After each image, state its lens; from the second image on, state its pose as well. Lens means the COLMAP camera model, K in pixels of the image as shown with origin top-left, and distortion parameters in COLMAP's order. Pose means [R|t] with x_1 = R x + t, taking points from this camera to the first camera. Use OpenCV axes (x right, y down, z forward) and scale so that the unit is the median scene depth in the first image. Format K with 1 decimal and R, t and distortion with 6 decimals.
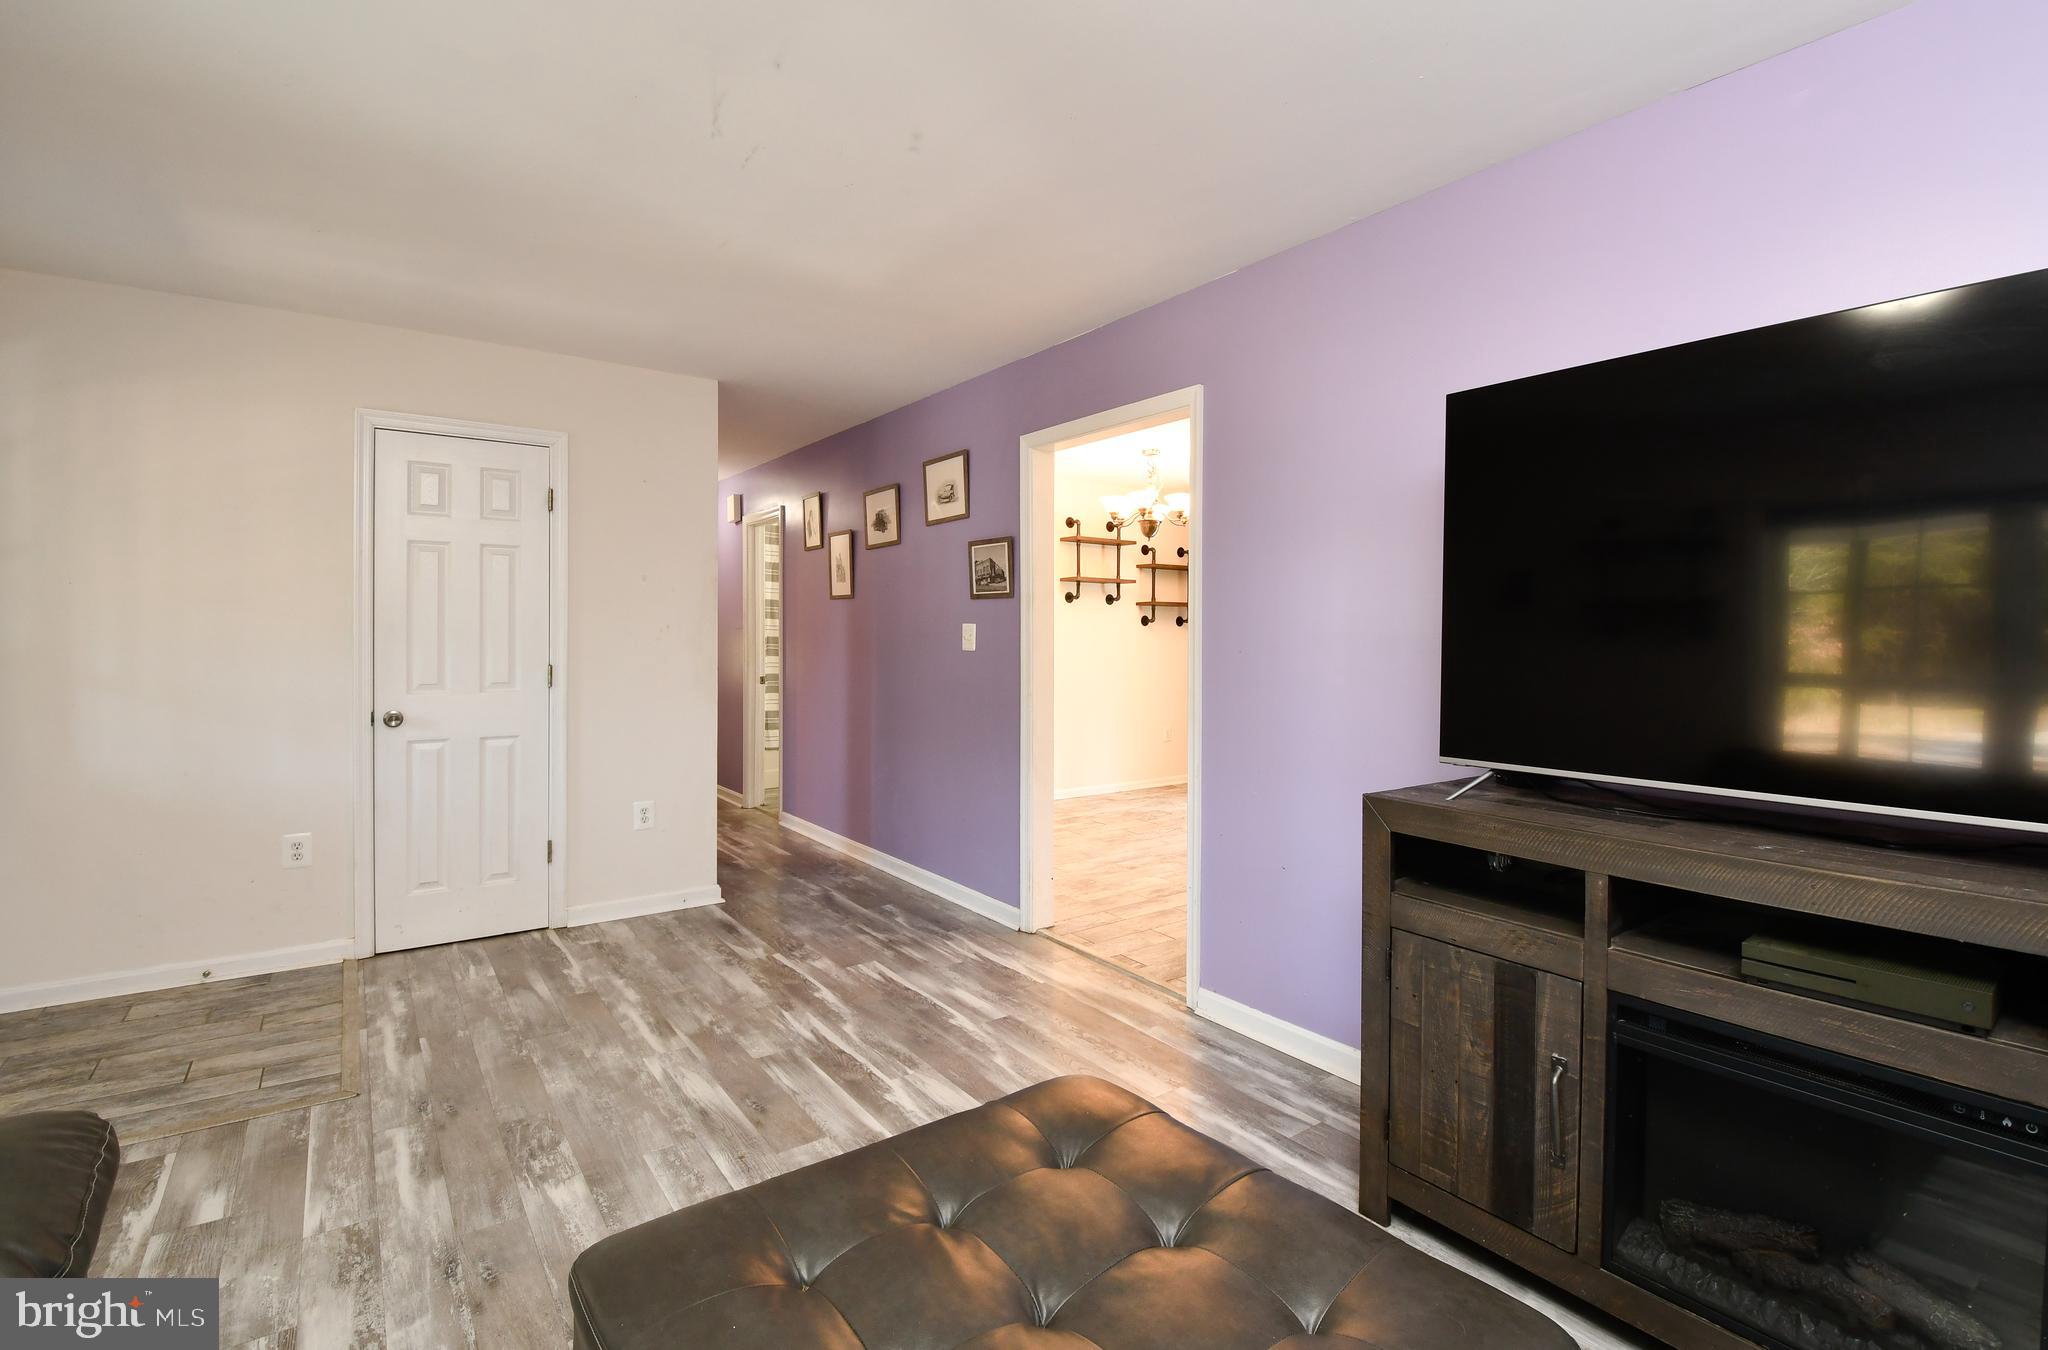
lens RADIAL K [[924.0, 0, 1007.7], [0, 924.0, 649.5], [0, 0, 1]] dist [0.025399, -0.026938]
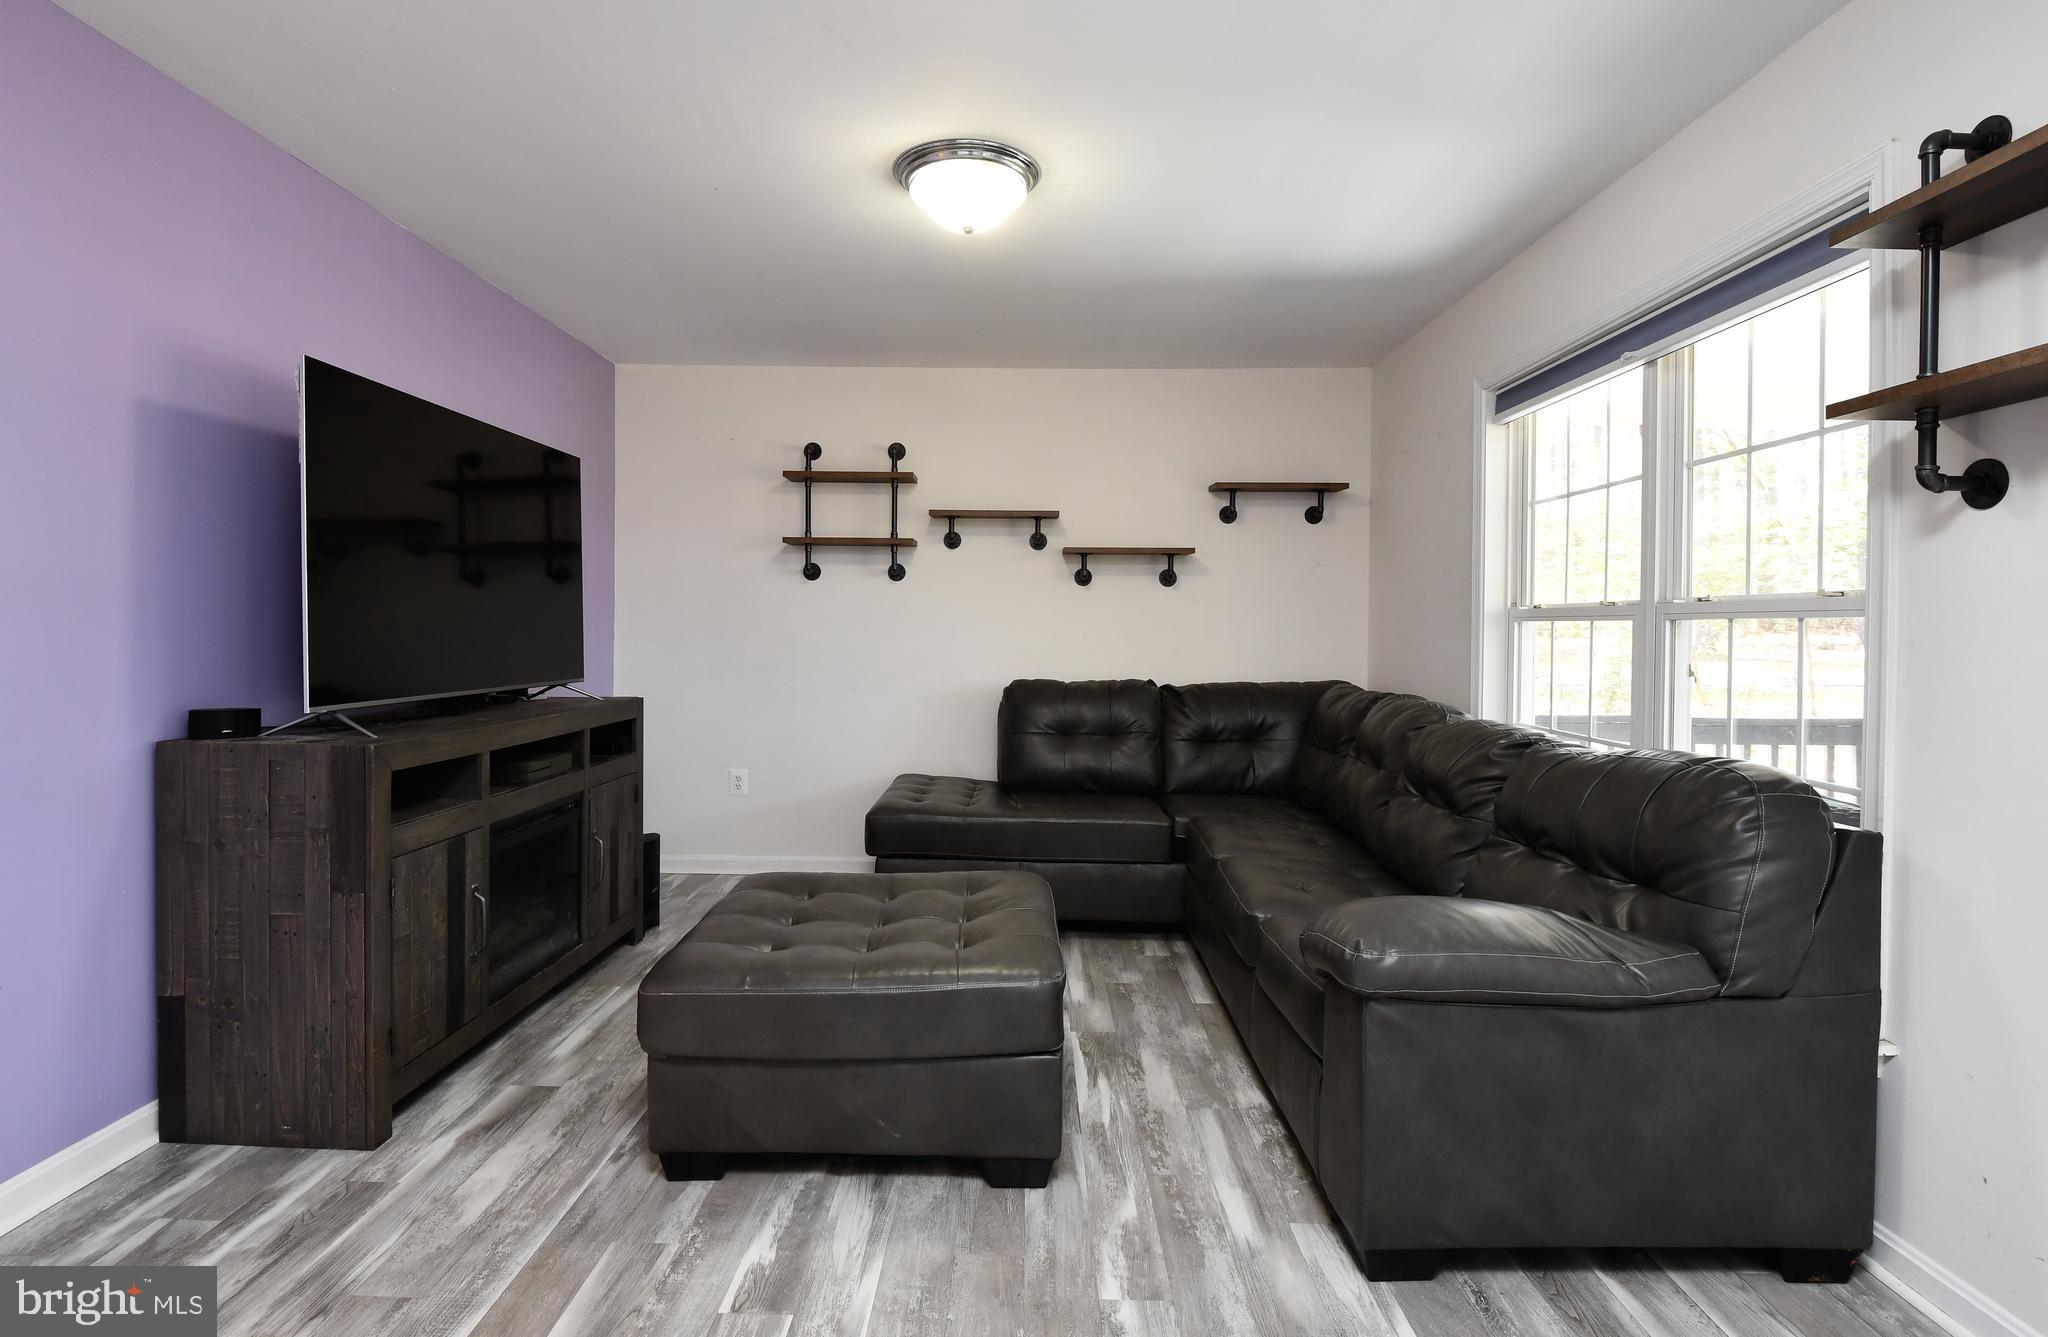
lens RADIAL K [[1037.4, 0, 1022.9], [0, 1037.4, 637.2], [0, 0, 1]] dist [0.038269, -0.041348]
pose [[-0.808061, -0.010487, 0.589006, -0.658214], [0.004119, 0.999716, 0.023451, 0.008968], [-0.589085, 0.021376, -0.807788, 1.121985]]
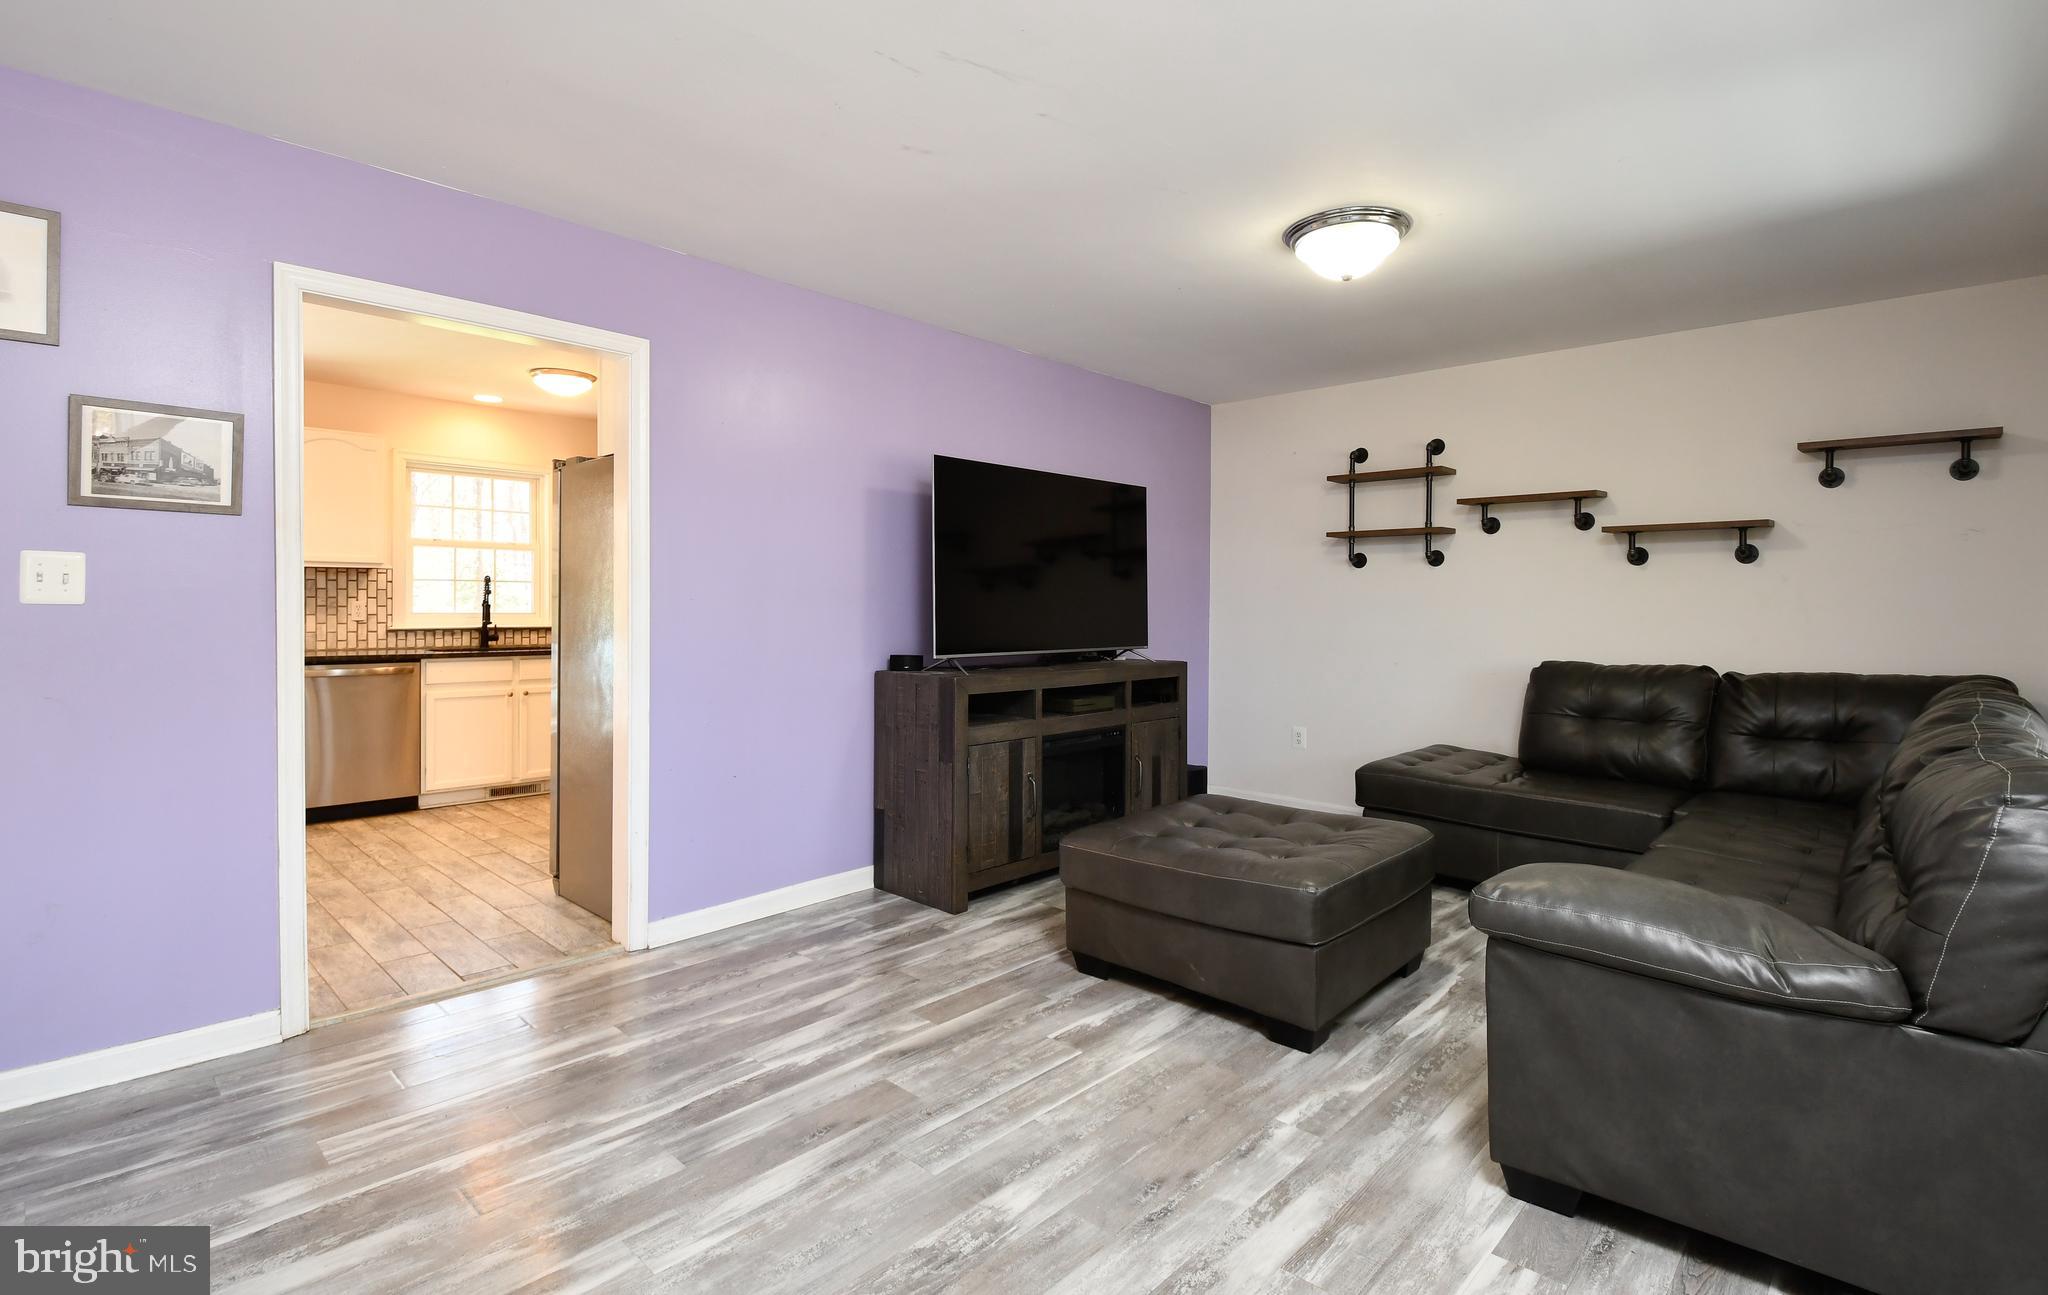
lens RADIAL K [[975.4, 0, 1020.5], [0, 975.4, 622.3], [0, 0, 1]] dist [-0.001593, -0.000813]
pose [[-0.190903, -0.018613, 0.981432, -1.081880], [0.011812, 0.999704, 0.021257, 0.010460], [-0.981538, 0.015651, -0.190627, 0.913408]]
